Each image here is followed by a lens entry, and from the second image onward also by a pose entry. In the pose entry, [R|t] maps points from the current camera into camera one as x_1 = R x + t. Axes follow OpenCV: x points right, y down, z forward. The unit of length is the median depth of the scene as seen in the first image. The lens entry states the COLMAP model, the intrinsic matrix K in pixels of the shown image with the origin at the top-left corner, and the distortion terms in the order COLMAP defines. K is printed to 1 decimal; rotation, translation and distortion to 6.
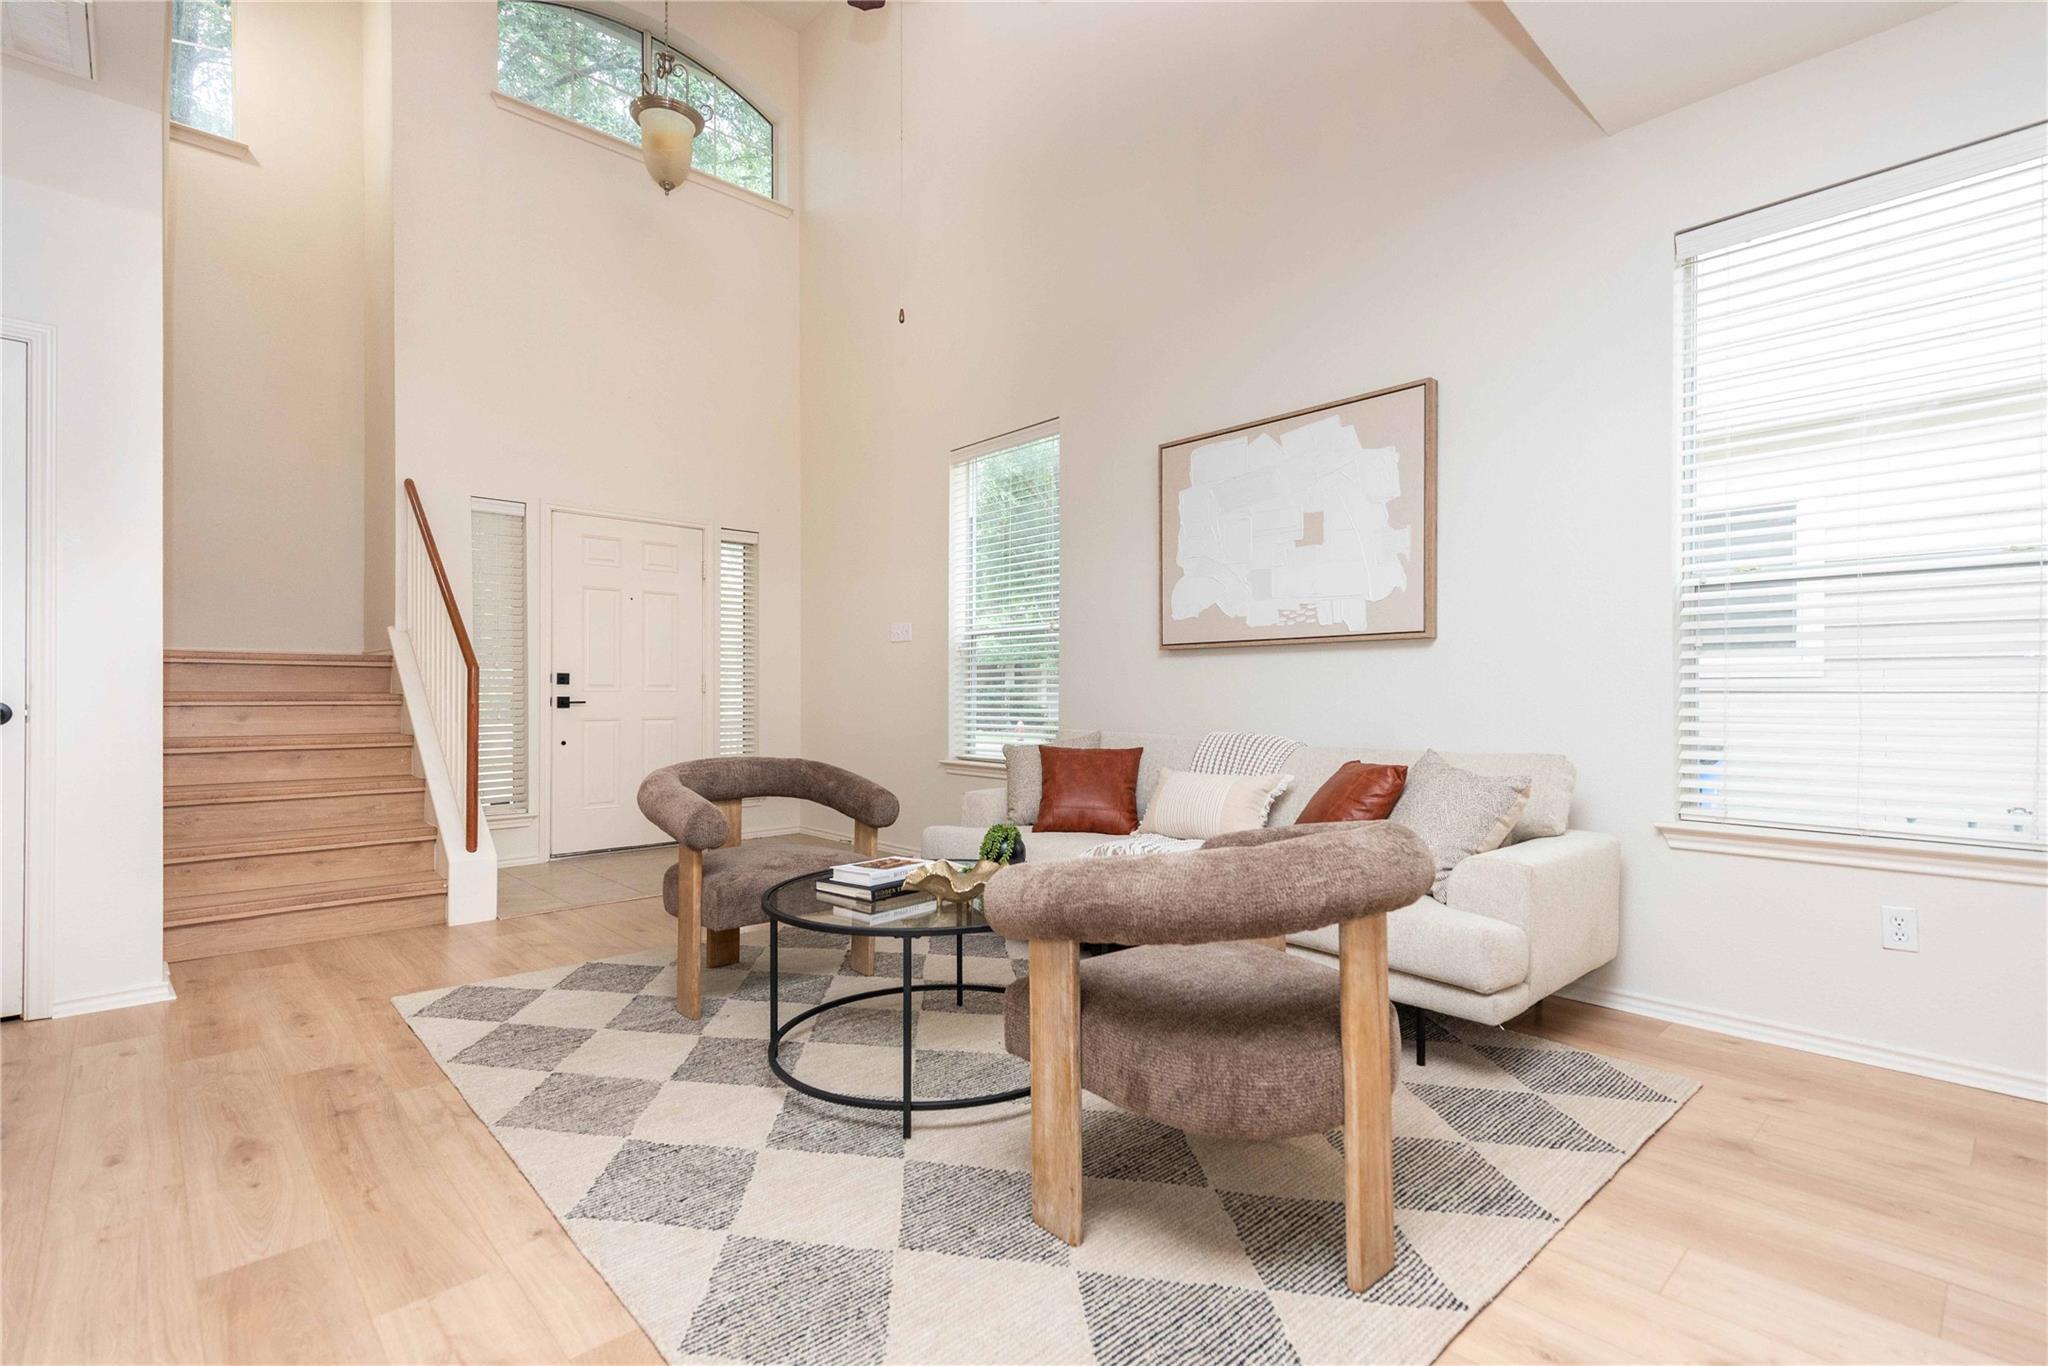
lens RADIAL K [[950.9, 0, 1024.0], [0, 950.9, 683.0], [0, 0, 1]] dist [0.009473, -0.000125]
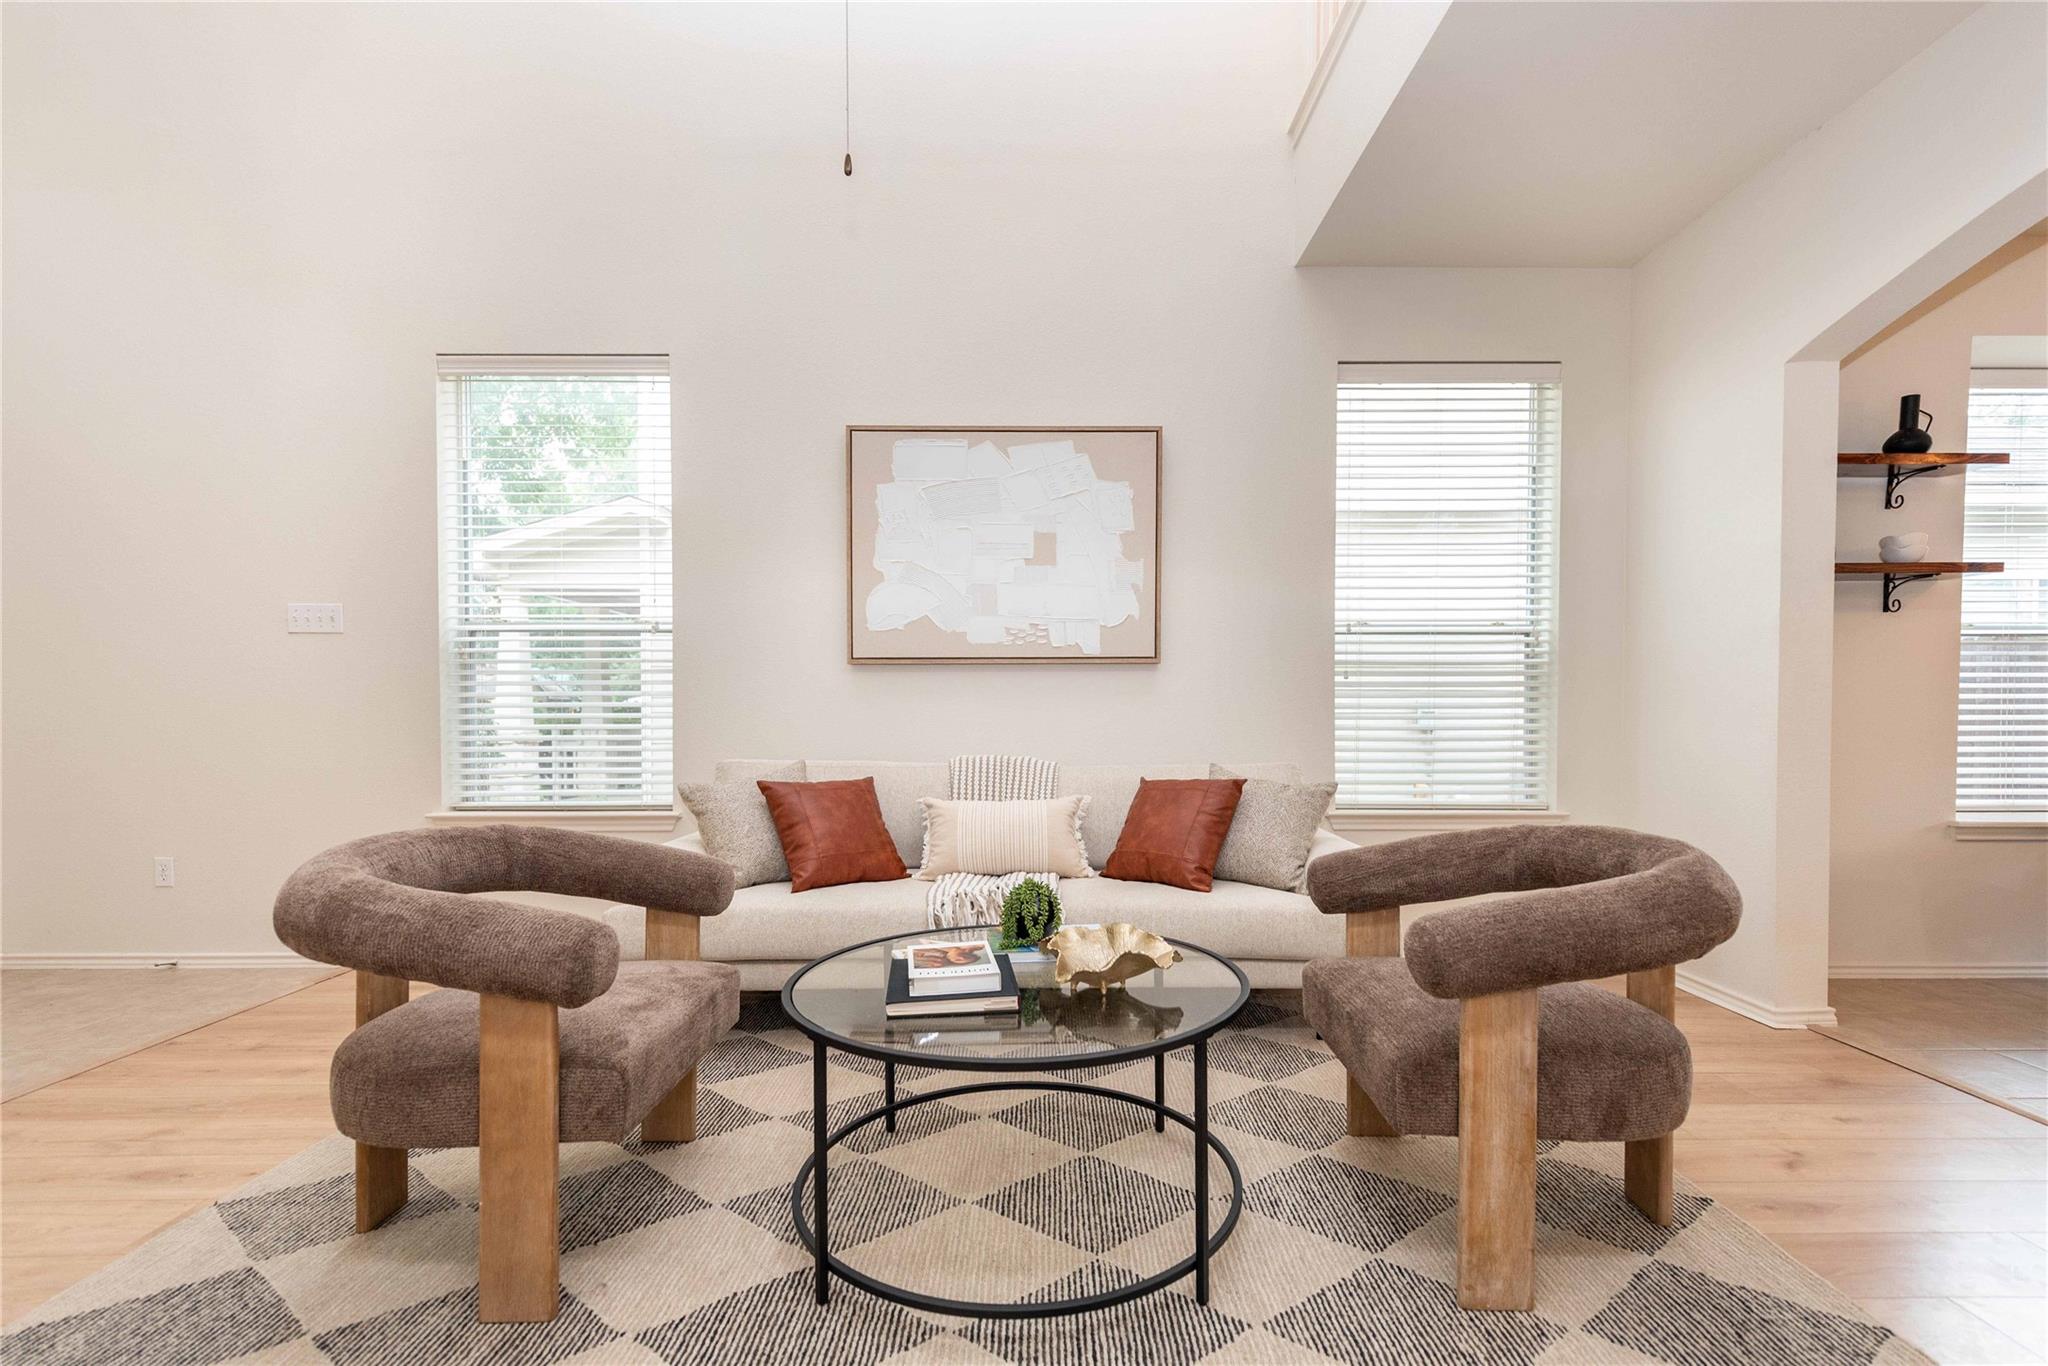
lens RADIAL K [[935.2, 0, 1029.6], [0, 935.2, 722.3], [0, 0, 1]] dist [-0.000896, -0.000350]
pose [[0.667049, -0.005911, 0.744990, -0.456778], [-0.008086, 0.999852, 0.015174, 0.005087], [-0.744970, -0.016146, 0.666903, 0.371119]]
